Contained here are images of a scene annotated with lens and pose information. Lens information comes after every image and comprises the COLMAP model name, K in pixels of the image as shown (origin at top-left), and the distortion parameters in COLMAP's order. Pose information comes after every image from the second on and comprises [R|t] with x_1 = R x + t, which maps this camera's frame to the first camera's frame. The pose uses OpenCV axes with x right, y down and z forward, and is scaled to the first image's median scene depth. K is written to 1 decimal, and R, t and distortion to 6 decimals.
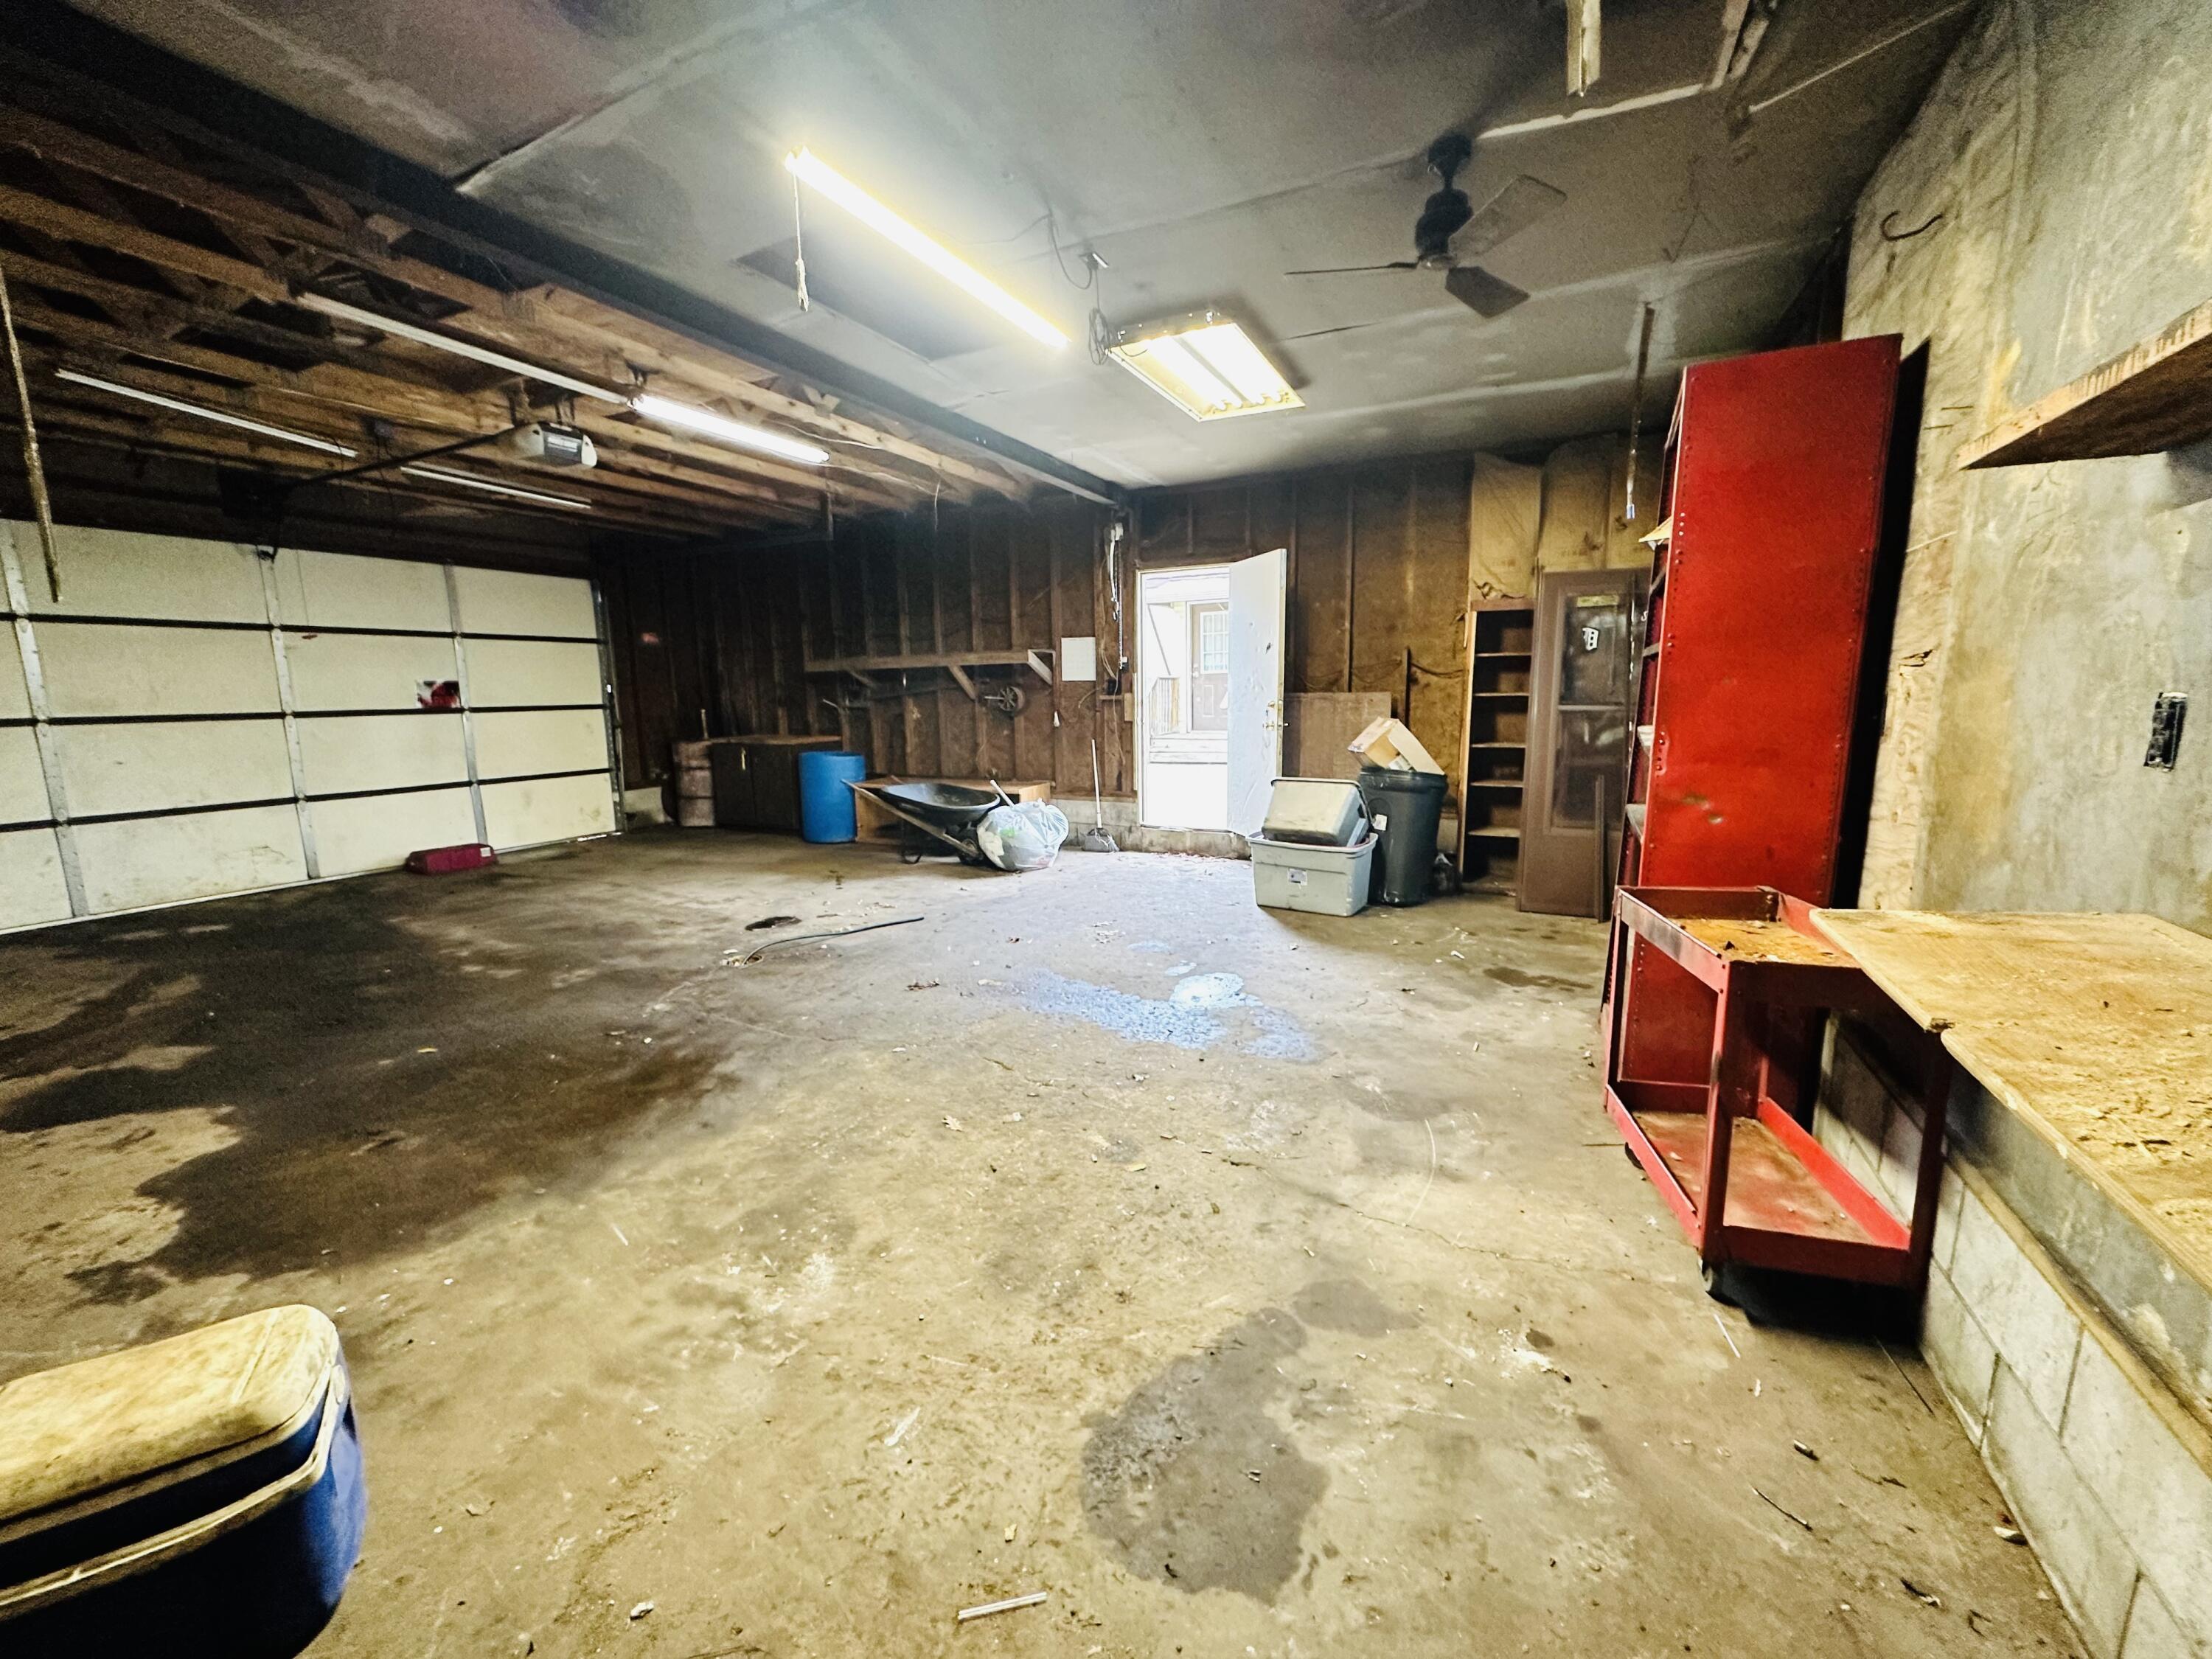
lens RADIAL K [[884.6, 0, 1104.9], [0, 884.6, 829.8], [0, 0, 1]] dist [-0.000839, 0.001041]
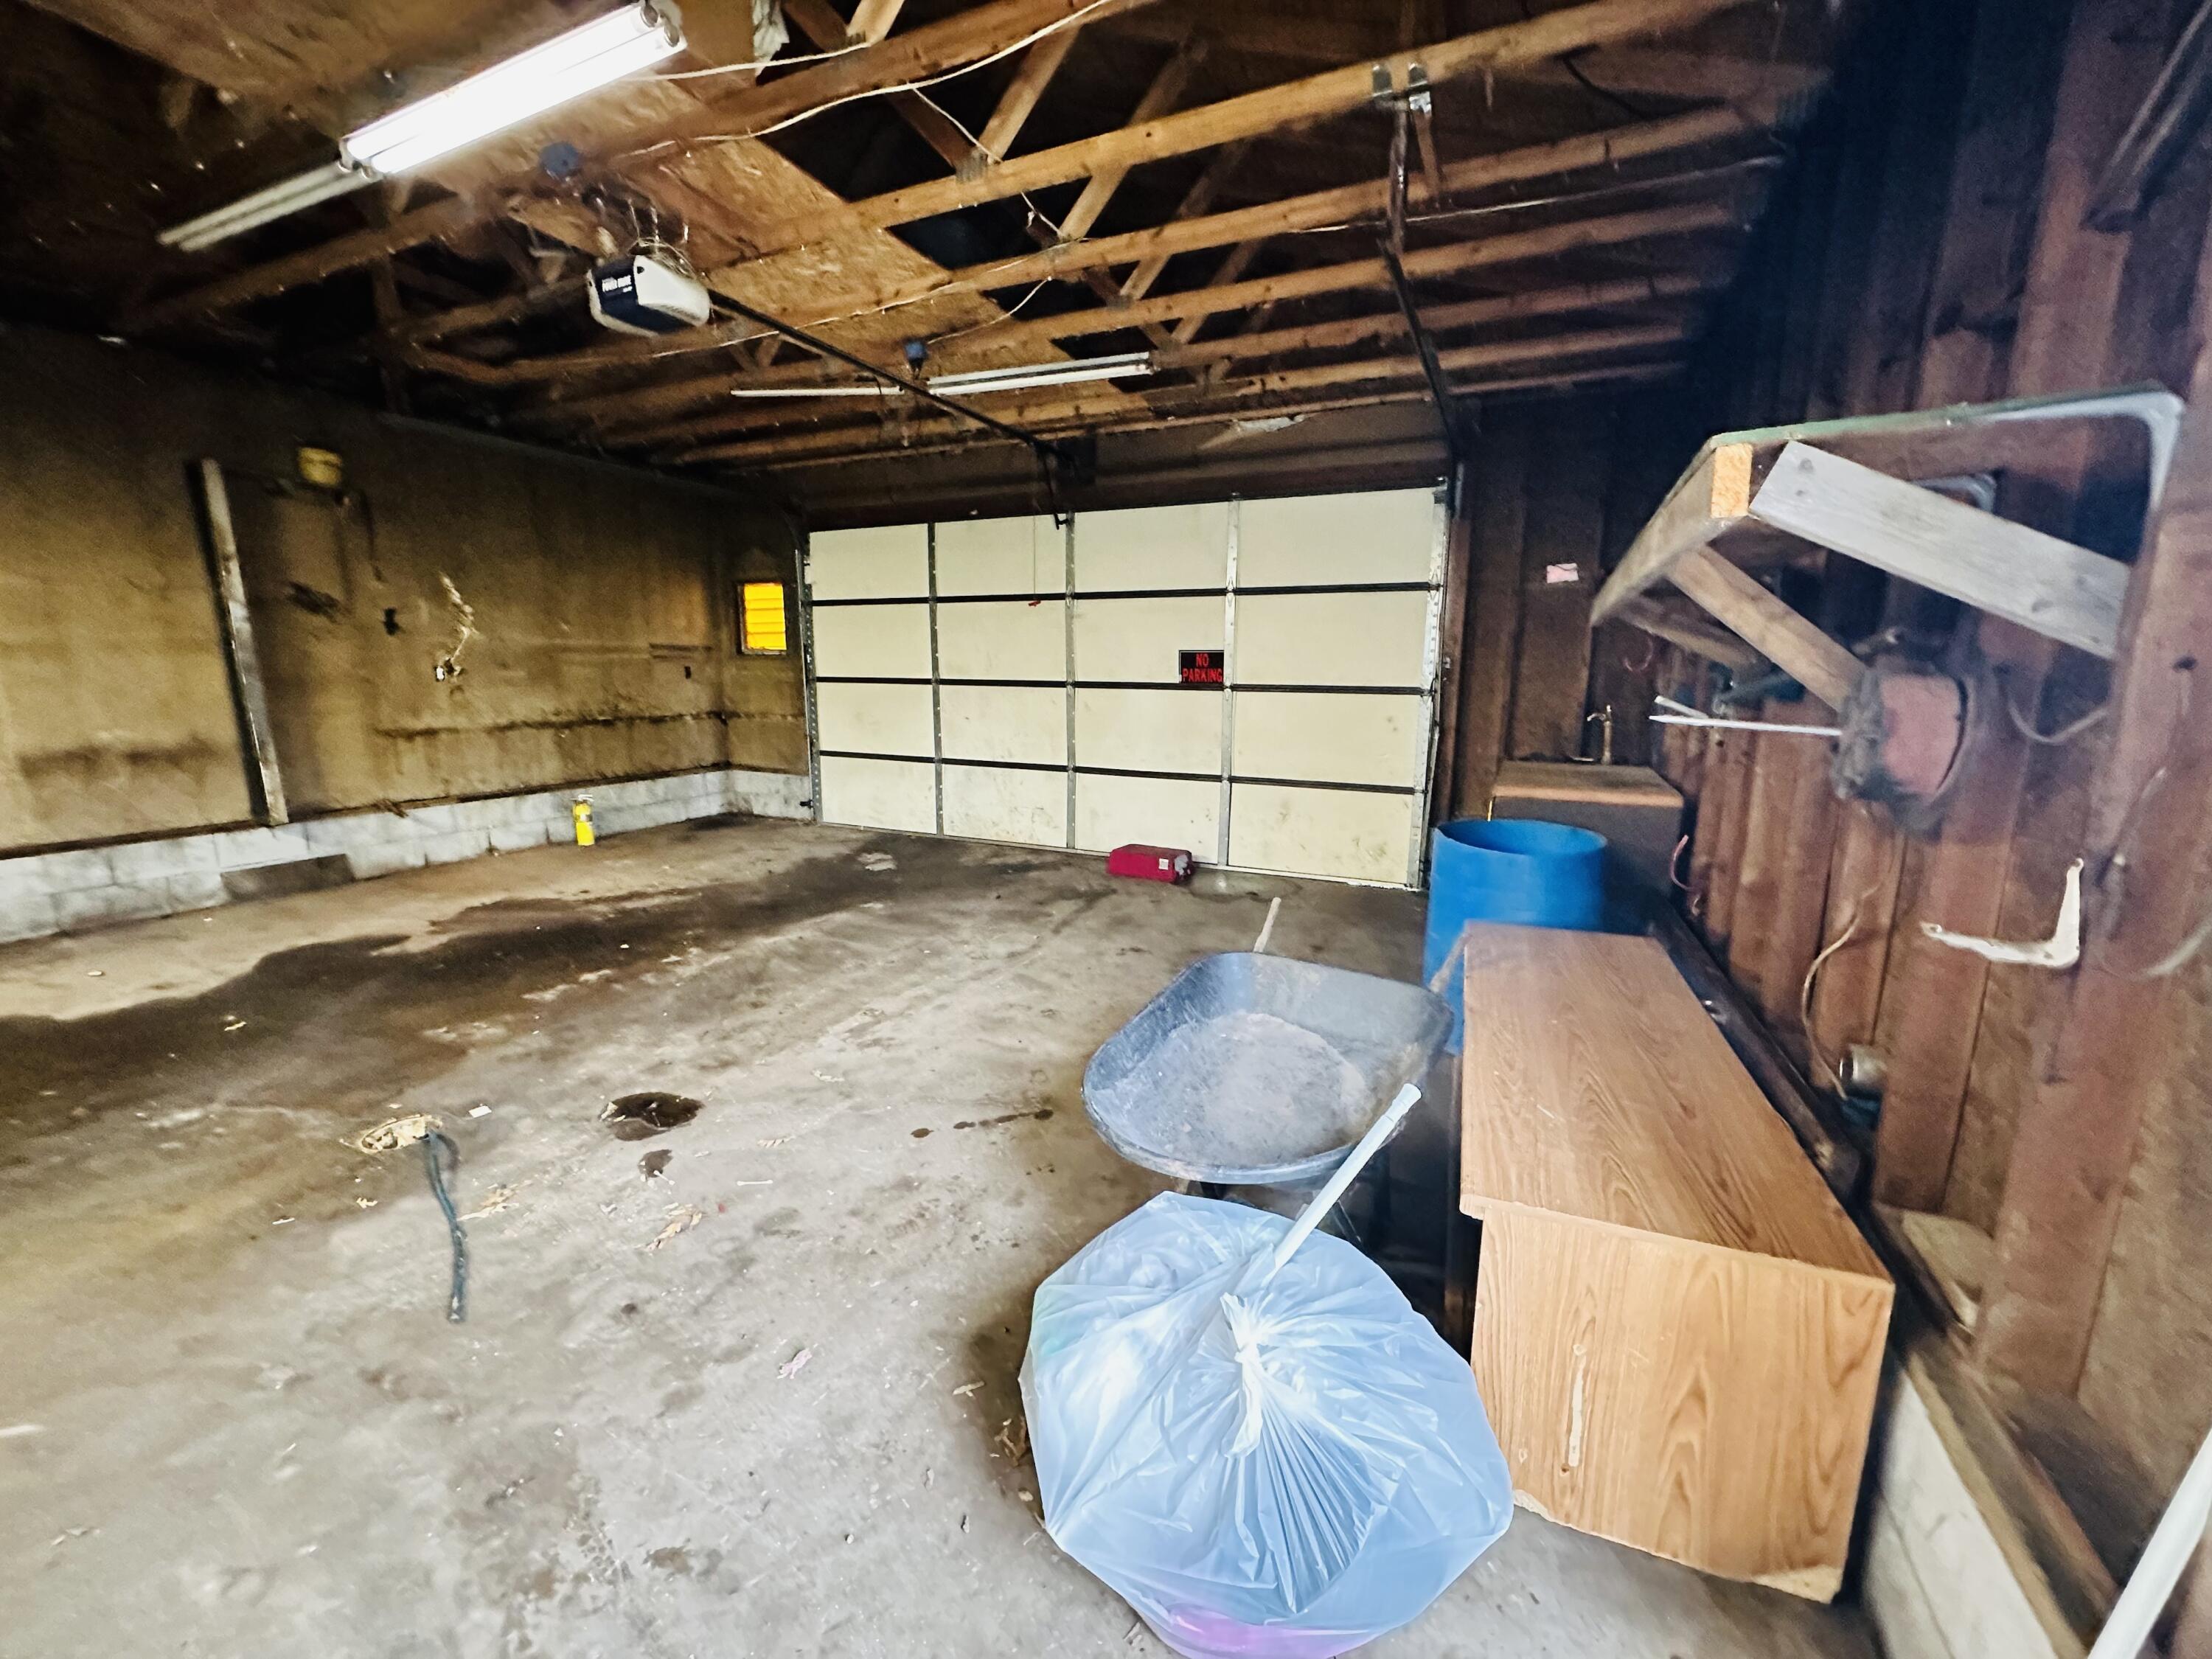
lens RADIAL K [[884.6, 0, 1104.9], [0, 884.6, 832.0], [0, 0, 1]] dist [-0.000839, 0.001041]
pose [[0.021007, 0.200017, -0.979567, 0.107404], [-0.168482, 0.966479, 0.193732, -0.199499], [0.985481, 0.160970, 0.054002, 1.198596]]
